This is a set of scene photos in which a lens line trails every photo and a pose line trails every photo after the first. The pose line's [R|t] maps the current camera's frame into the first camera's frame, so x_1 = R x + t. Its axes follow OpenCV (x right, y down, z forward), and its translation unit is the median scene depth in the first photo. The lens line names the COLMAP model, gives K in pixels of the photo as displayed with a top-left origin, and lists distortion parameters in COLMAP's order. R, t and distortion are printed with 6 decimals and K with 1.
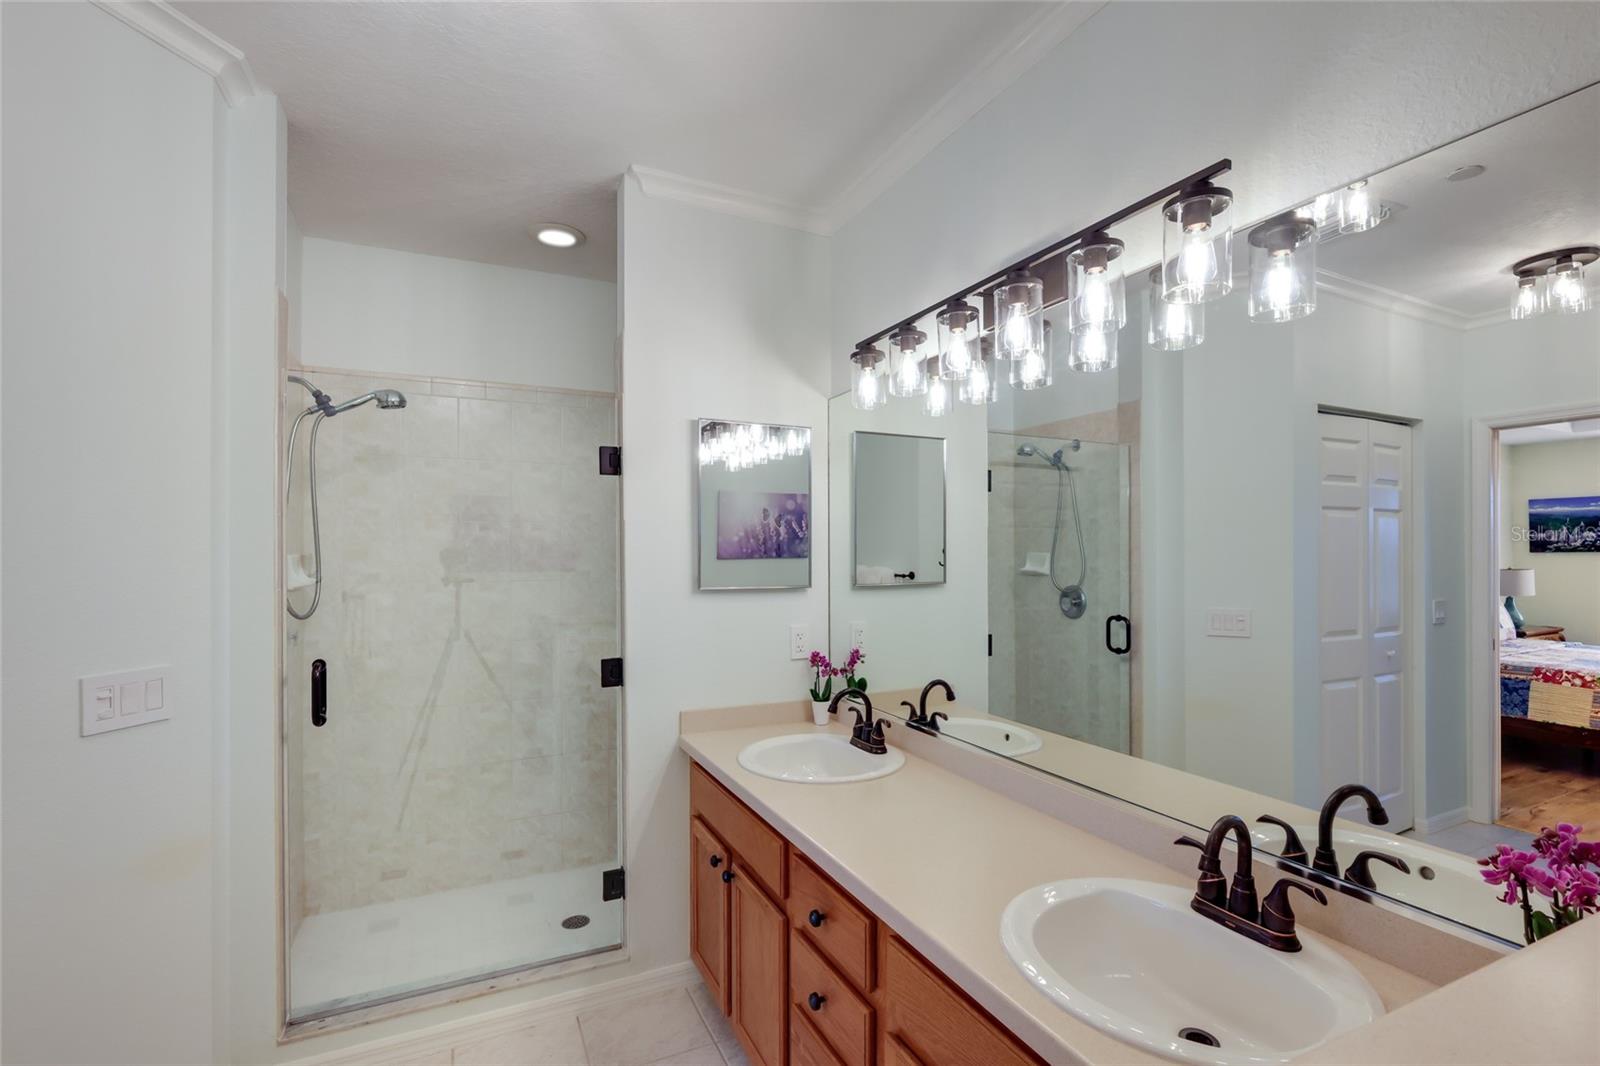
lens RADIAL K [[712.8, 0, 790.1], [0, 712.8, 557.0], [0, 0, 1]] dist [-0.003278, -0.000274]
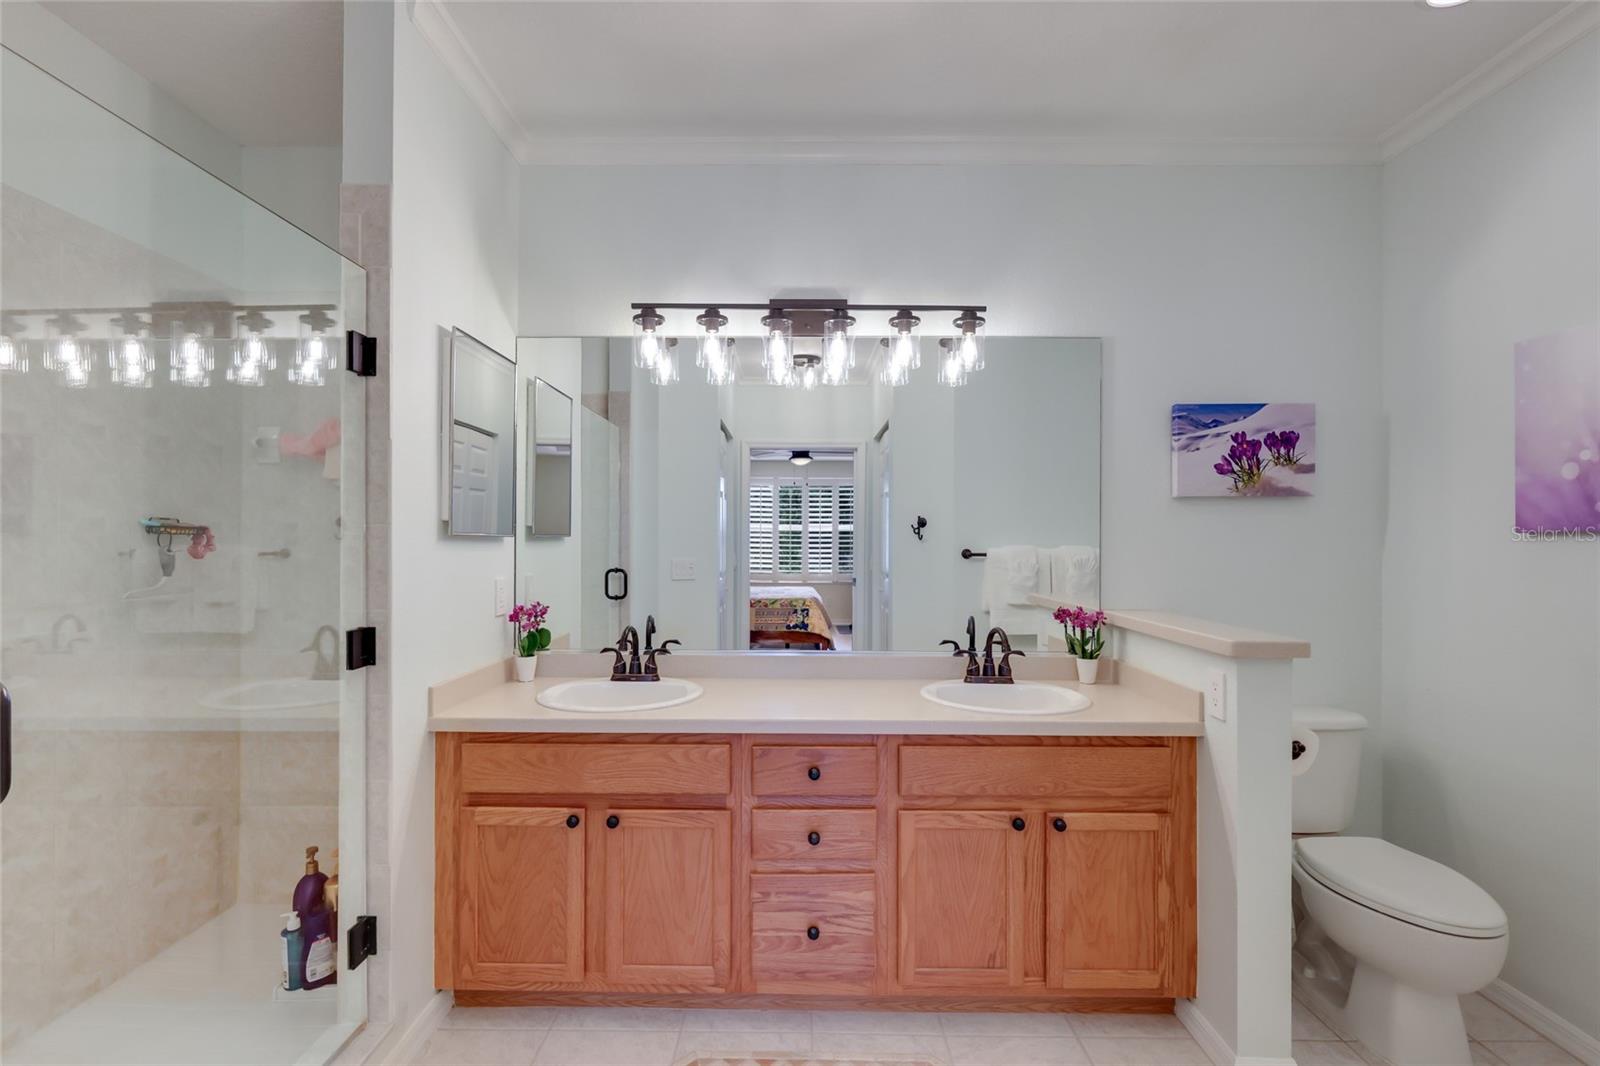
lens RADIAL K [[712.8, 0, 798.1], [0, 712.8, 532.3], [0, 0, 1]] dist [-0.003278, -0.000274]
pose [[0.442657, 0.009148, 0.896644, -0.686715], [0.004761, 0.999910, -0.012552, 0.054476], [-0.896678, 0.009825, 0.442574, 0.271696]]
